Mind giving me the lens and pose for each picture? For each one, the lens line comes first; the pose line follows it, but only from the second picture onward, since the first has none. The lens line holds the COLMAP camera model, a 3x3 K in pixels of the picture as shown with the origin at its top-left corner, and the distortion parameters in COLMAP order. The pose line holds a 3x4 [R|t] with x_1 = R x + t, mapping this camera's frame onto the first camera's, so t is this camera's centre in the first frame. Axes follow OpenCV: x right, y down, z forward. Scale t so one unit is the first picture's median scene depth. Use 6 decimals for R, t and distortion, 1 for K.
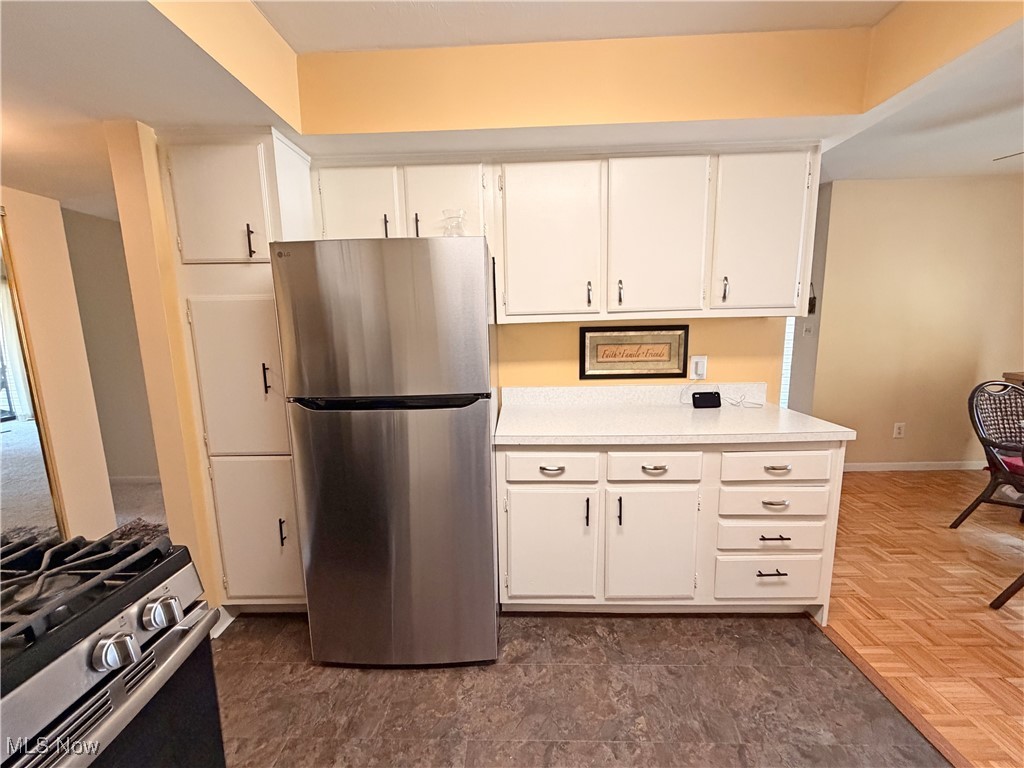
lens RADIAL K [[409.6, 0, 509.8], [0, 409.6, 382.5], [0, 0, 1]] dist [0.000879, 0.000284]
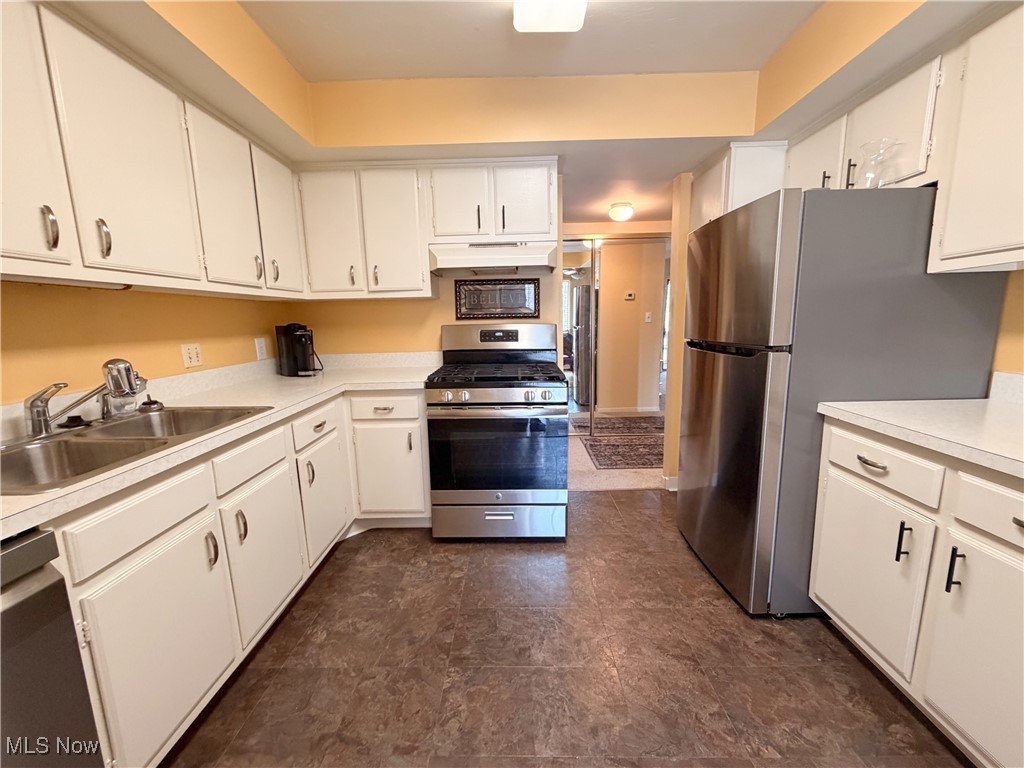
lens RADIAL K [[409.6, 0, 509.8], [0, 409.6, 382.5], [0, 0, 1]] dist [0.000879, 0.000284]
pose [[0.013562, 0.172791, -0.984865, 0.828778], [-0.131286, 0.976737, 0.169557, 0.023880], [0.991252, 0.126999, 0.035931, 0.292615]]
